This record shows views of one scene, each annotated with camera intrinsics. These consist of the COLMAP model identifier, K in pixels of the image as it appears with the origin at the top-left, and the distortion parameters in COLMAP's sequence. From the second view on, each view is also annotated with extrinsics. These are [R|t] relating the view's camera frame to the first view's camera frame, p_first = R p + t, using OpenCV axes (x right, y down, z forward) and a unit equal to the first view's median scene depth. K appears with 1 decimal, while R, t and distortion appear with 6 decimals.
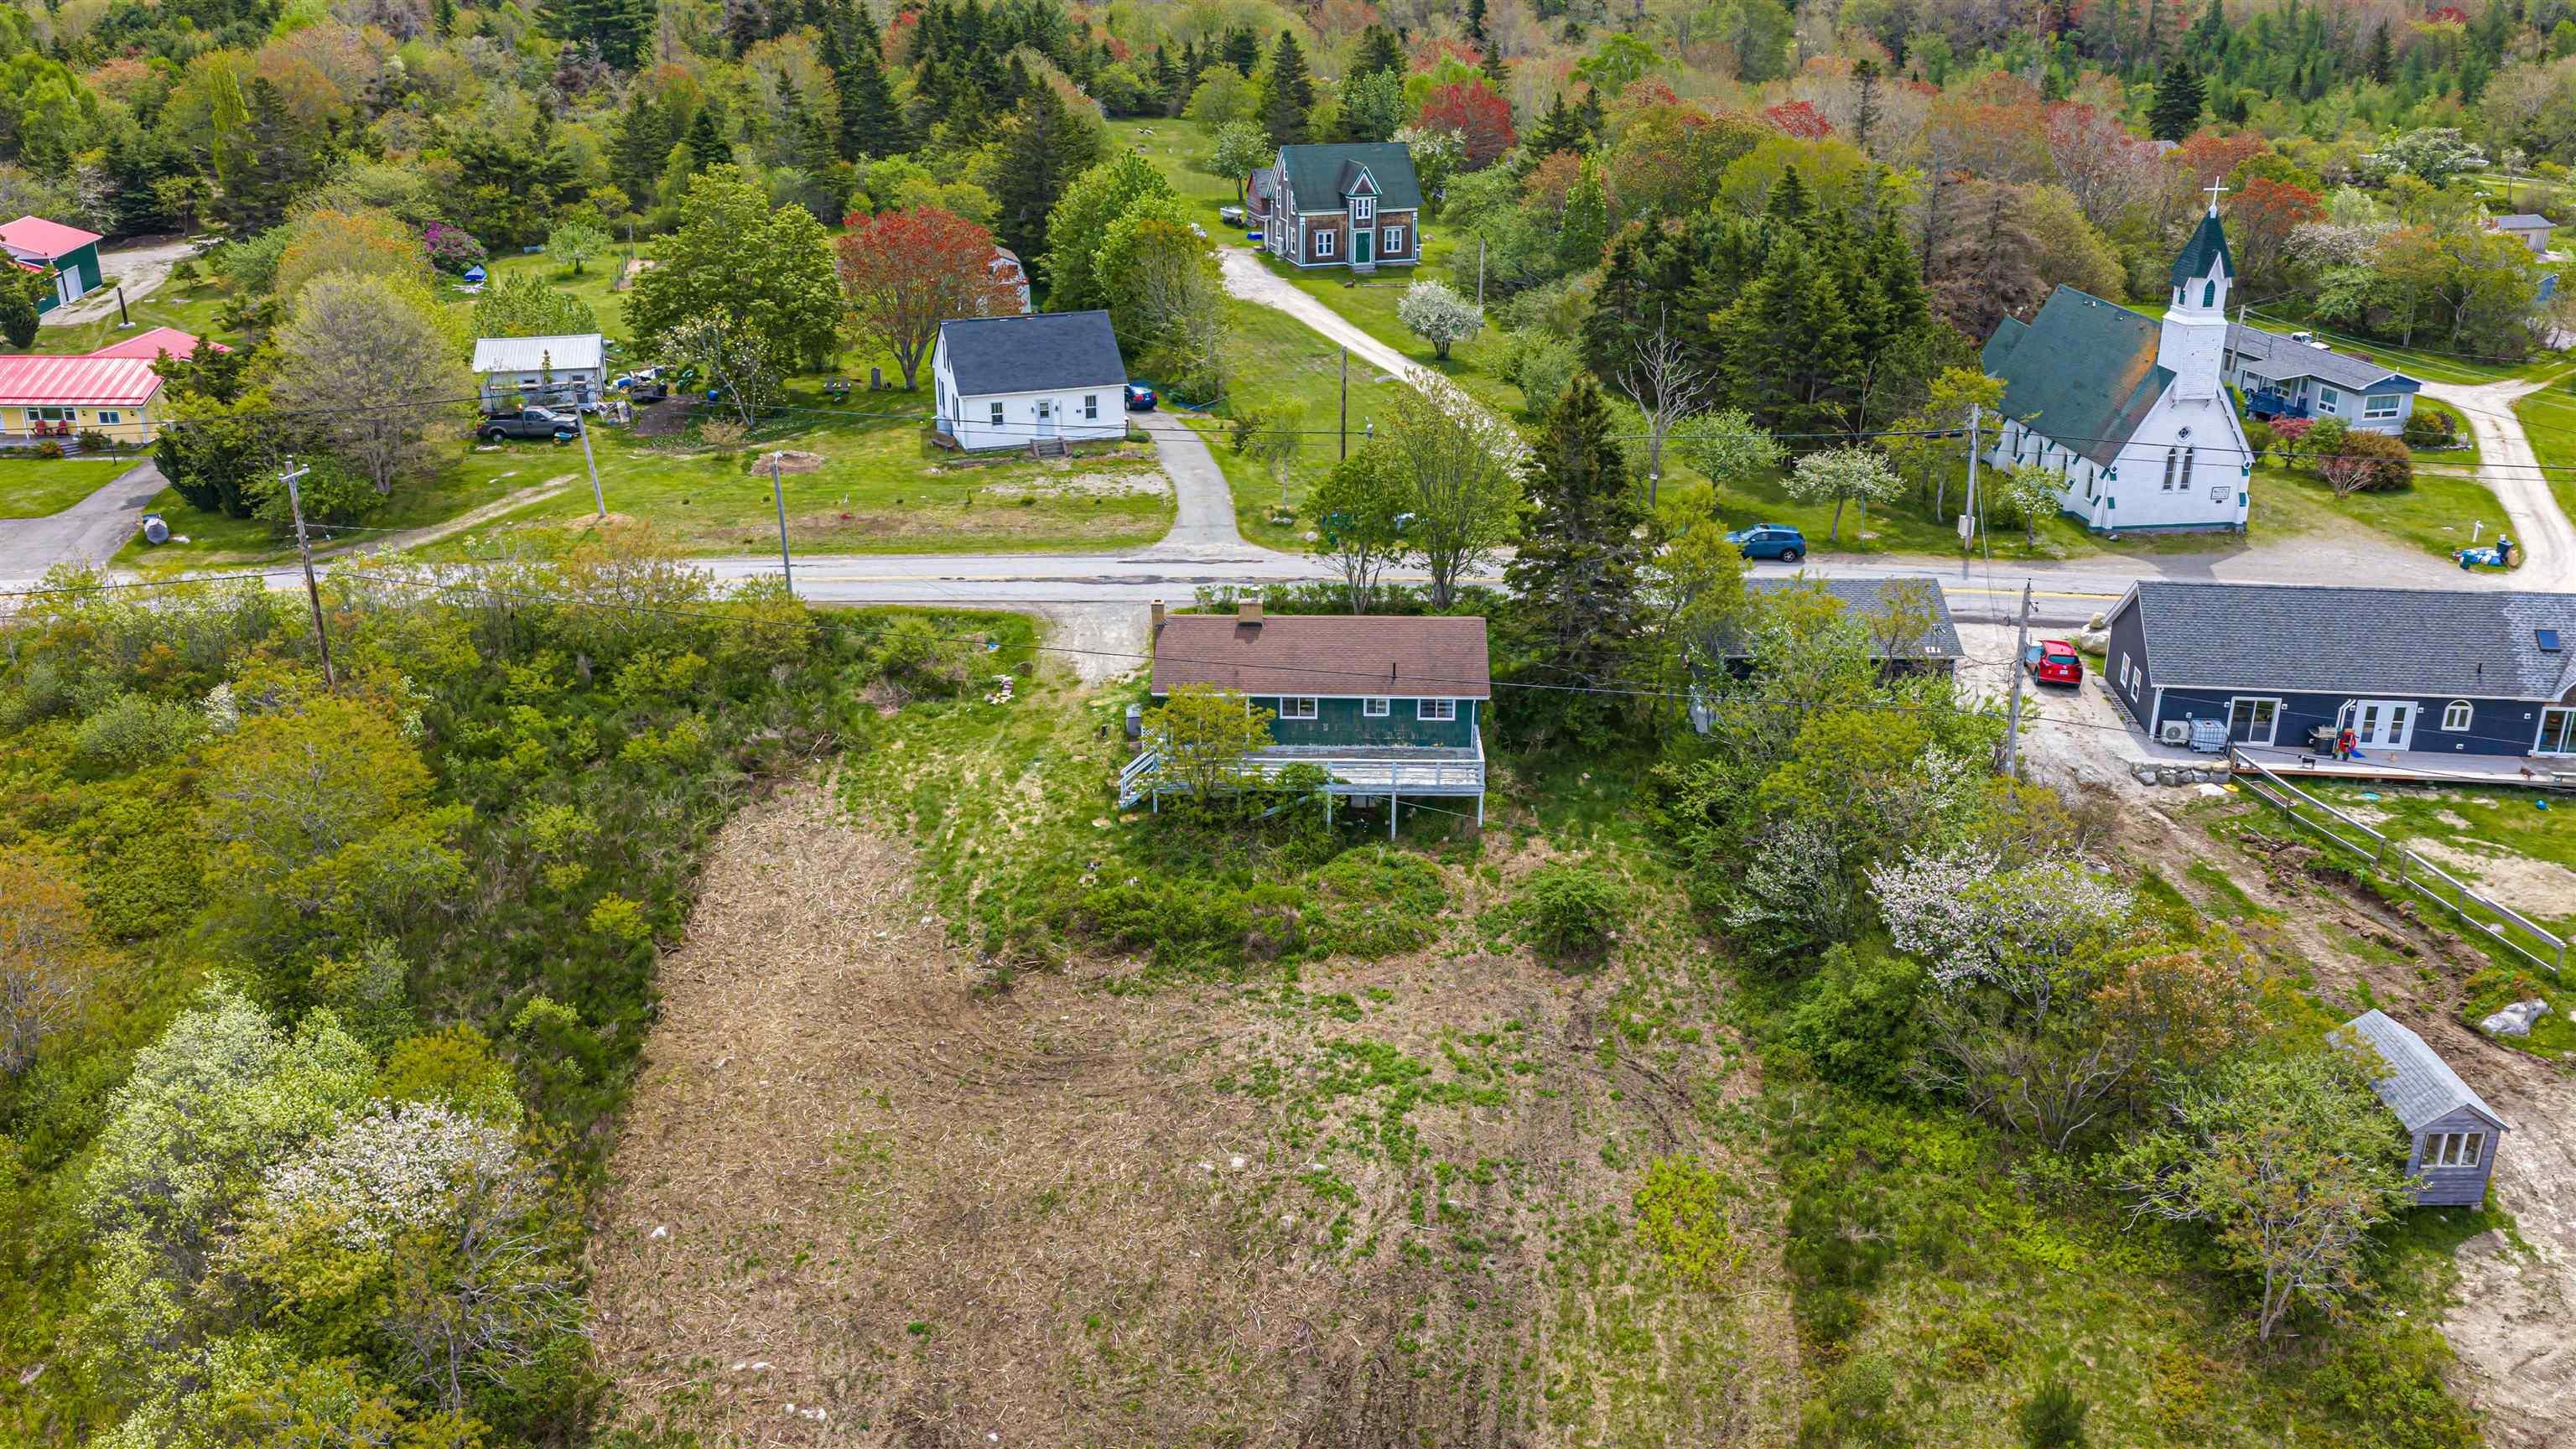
lens RADIAL K [[2146.9, 0, 1294.8], [0, 2146.9, 705.2], [0, 0, 1]] dist [0.025993, -0.038788]
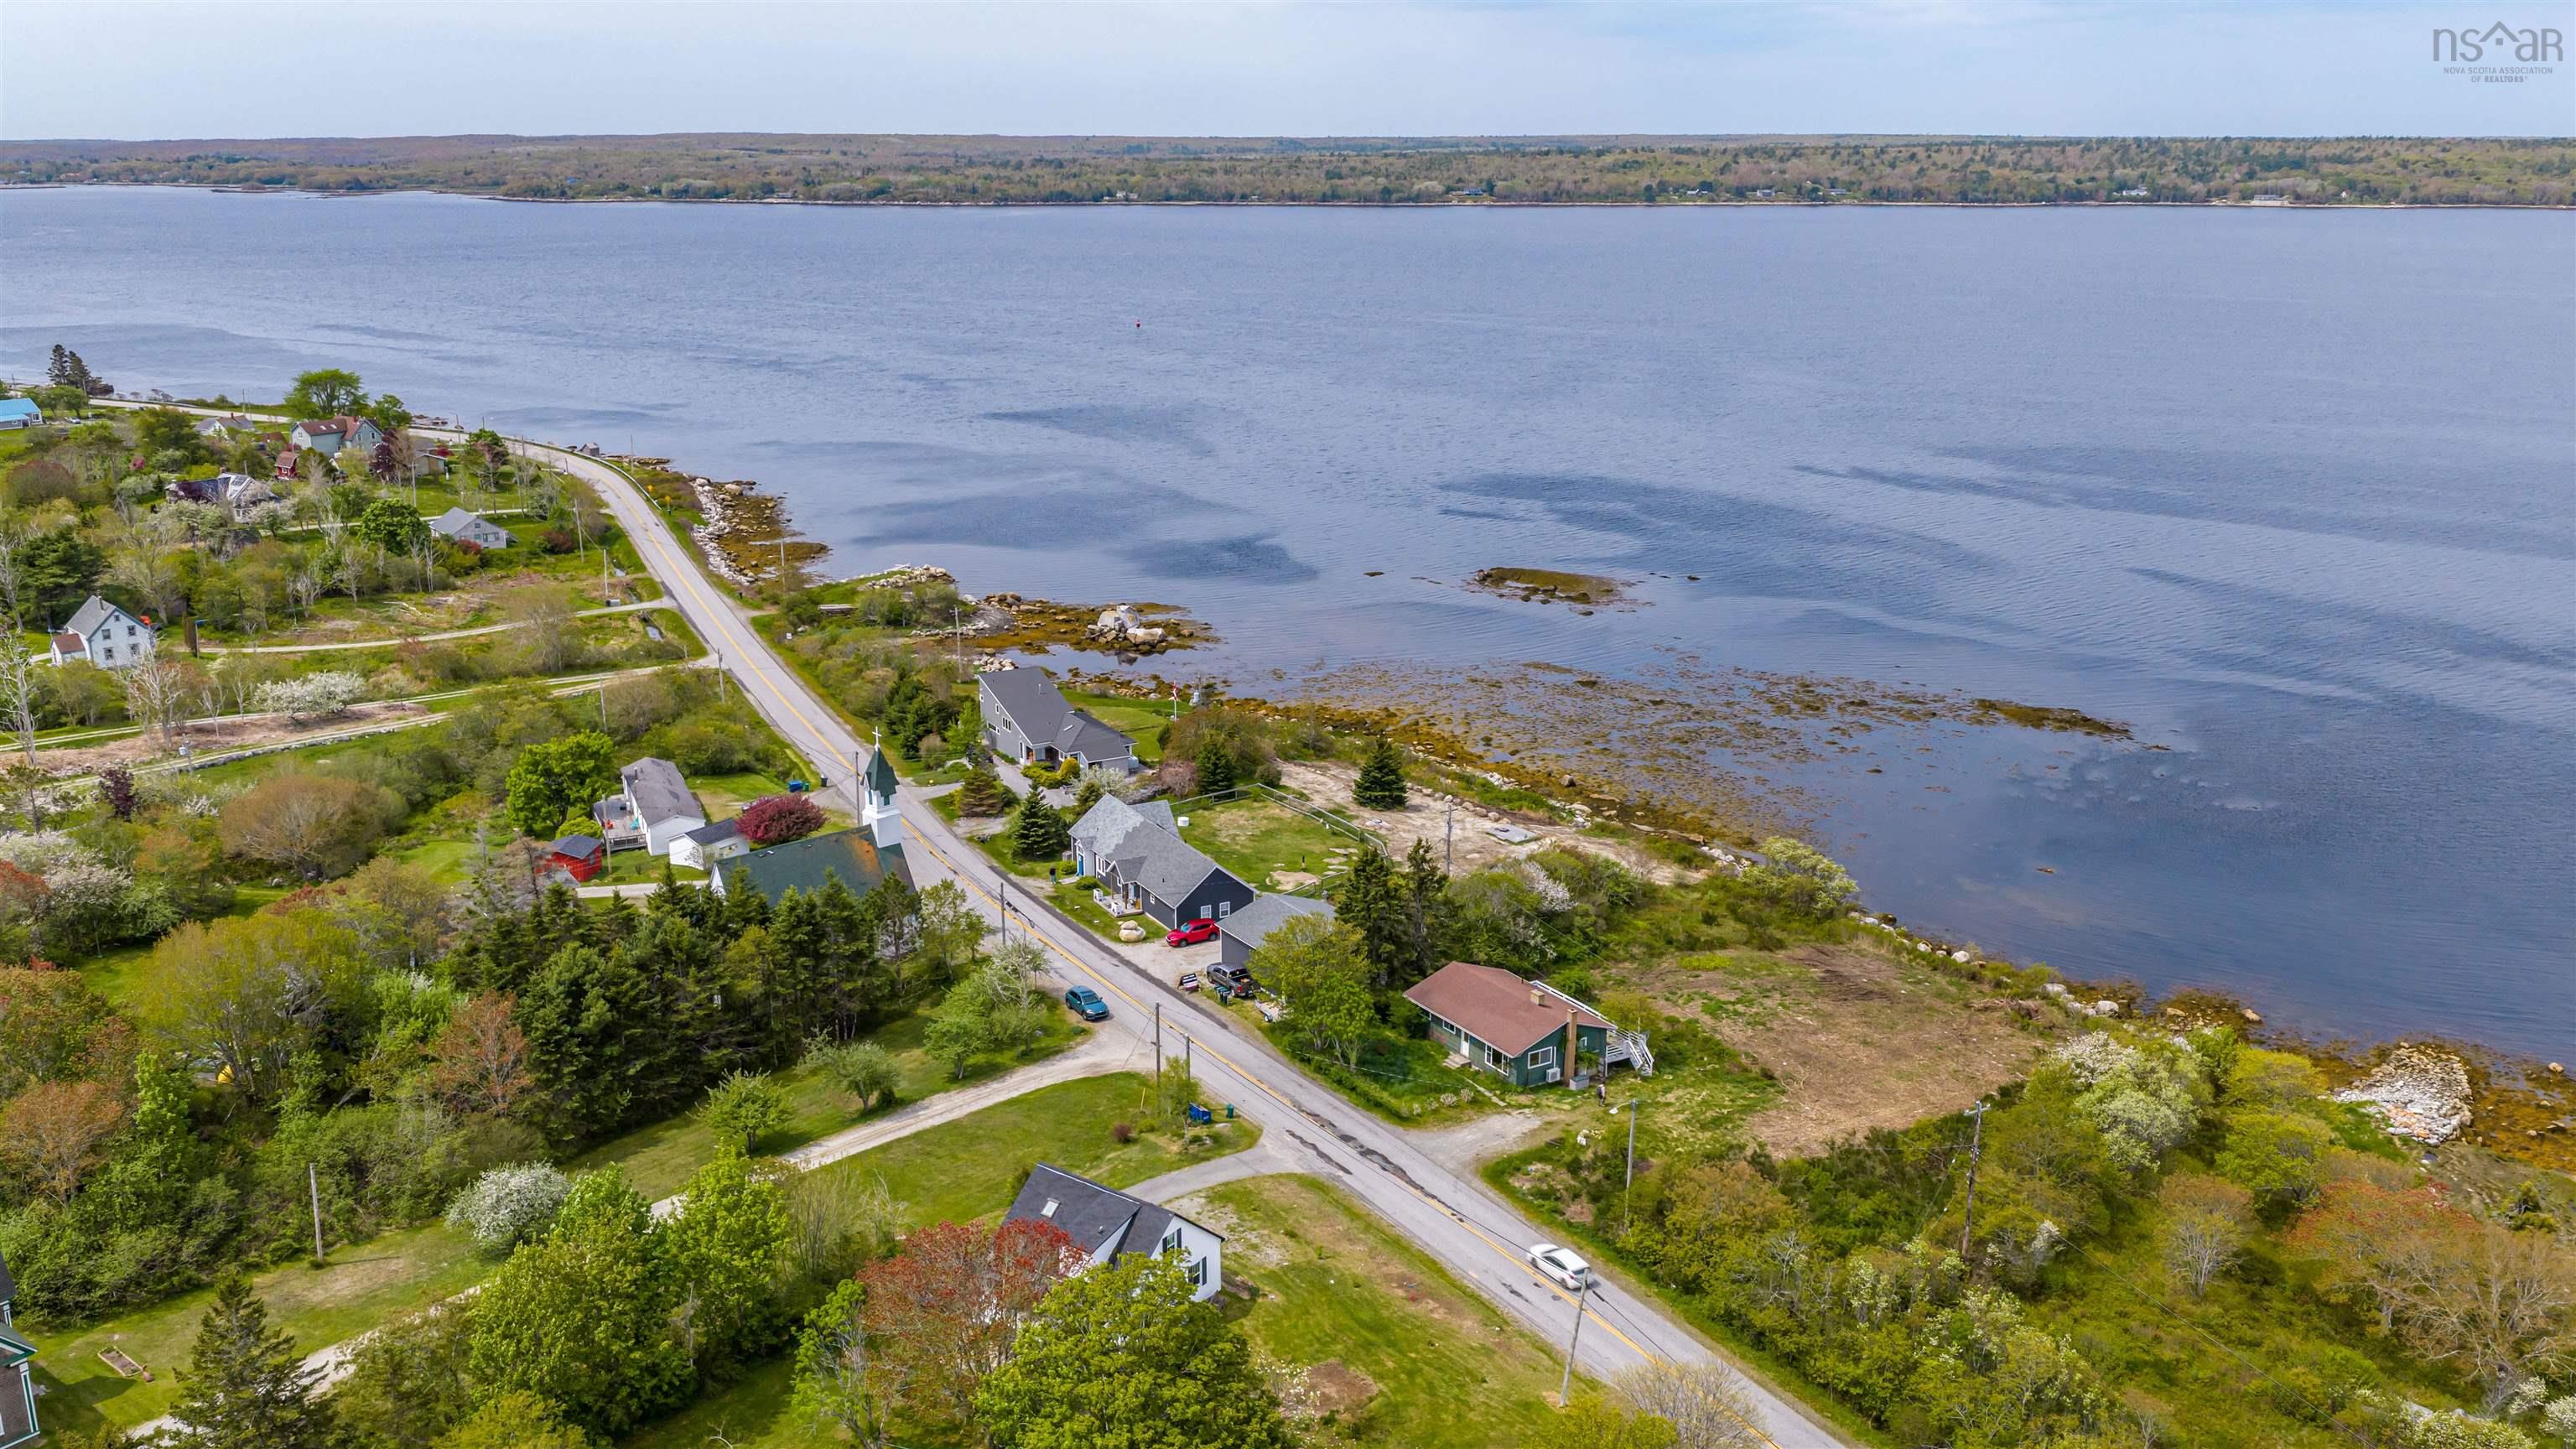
lens RADIAL K [[2146.9, 0, 1283.0], [0, 2146.9, 721.8], [0, 0, 1]] dist [0.025993, -0.038788]
pose [[-0.553529, -0.230897, 0.800183, -1.202762], [0.295727, 0.843695, 0.448023, -1.034954], [-0.778557, 0.484629, -0.398727, 1.663546]]
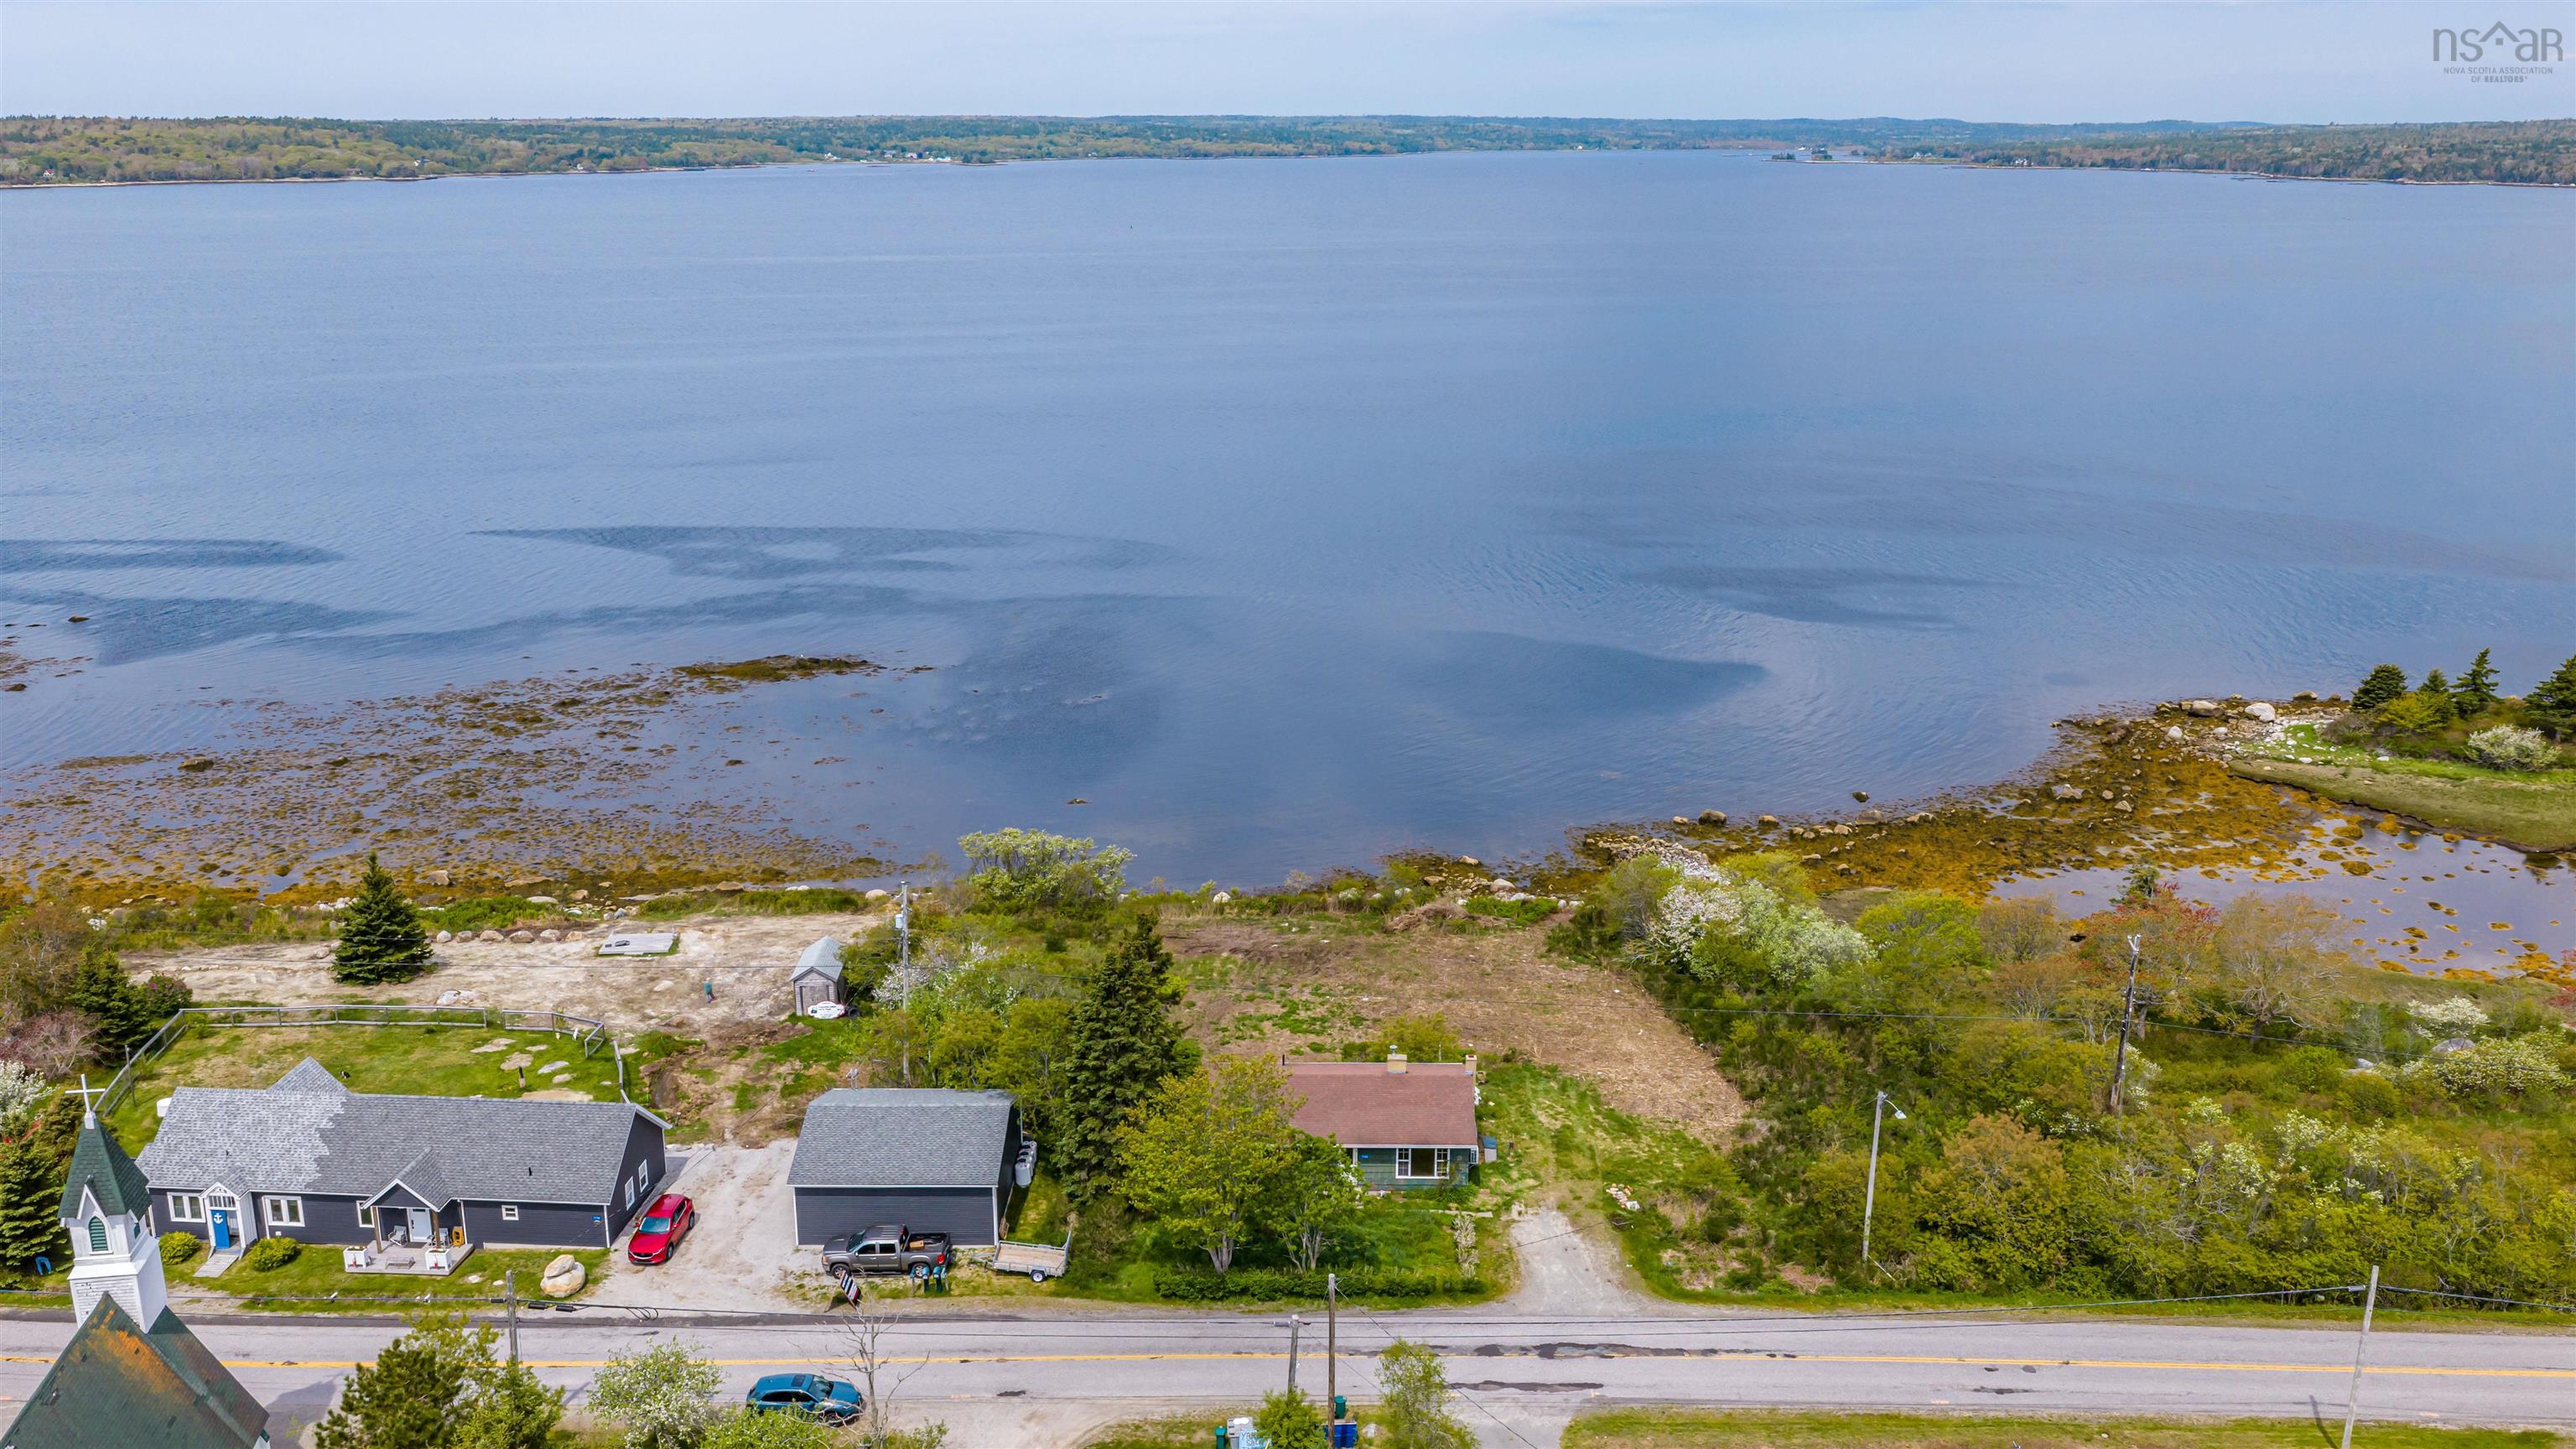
lens RADIAL K [[2146.9, 0, 1291.3], [0, 2146.9, 708.3], [0, 0, 1]] dist [0.025993, -0.038788]
pose [[-0.999784, -0.001944, -0.020686, 0.064414], [-0.013874, 0.803596, 0.595013, -0.902628], [0.015466, 0.595171, -0.803450, 1.777930]]
